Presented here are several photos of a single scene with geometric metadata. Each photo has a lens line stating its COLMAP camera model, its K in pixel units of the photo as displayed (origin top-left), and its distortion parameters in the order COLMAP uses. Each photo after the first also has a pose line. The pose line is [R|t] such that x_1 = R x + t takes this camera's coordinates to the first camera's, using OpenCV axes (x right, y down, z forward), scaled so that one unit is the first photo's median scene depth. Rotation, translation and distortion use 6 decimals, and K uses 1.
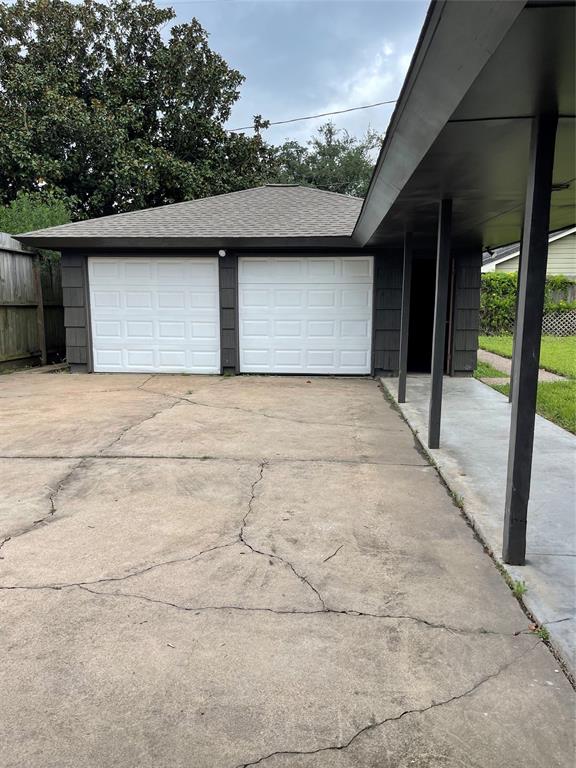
lens RADIAL K [[578.0, 0, 284.1], [0, 578.0, 386.9], [0, 0, 1]] dist [0.058794, -0.075542]
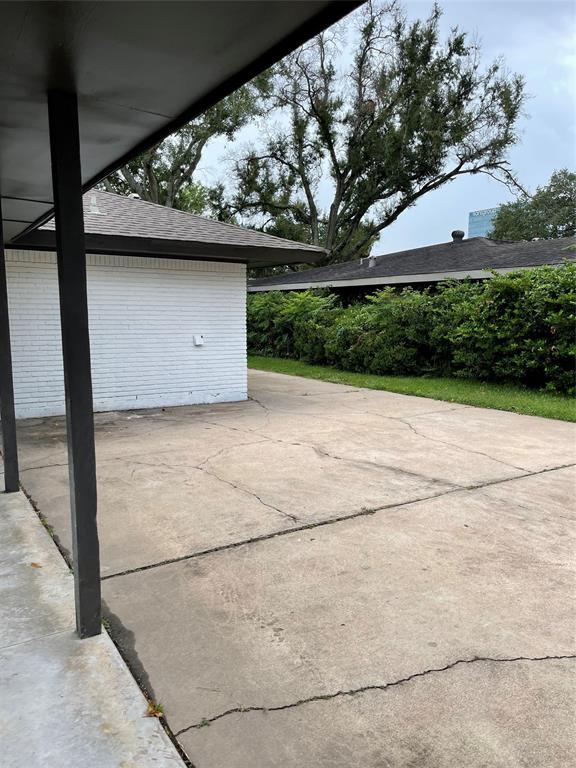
lens RADIAL K [[578.0, 0, 288.0], [0, 578.0, 383.8], [0, 0, 1]] dist [0.058794, -0.075542]
pose [[-0.799599, 0.070292, -0.596407, 0.494052], [-0.093815, 0.966312, 0.239666, -0.270387], [0.593161, 0.247589, -0.766067, 1.756808]]
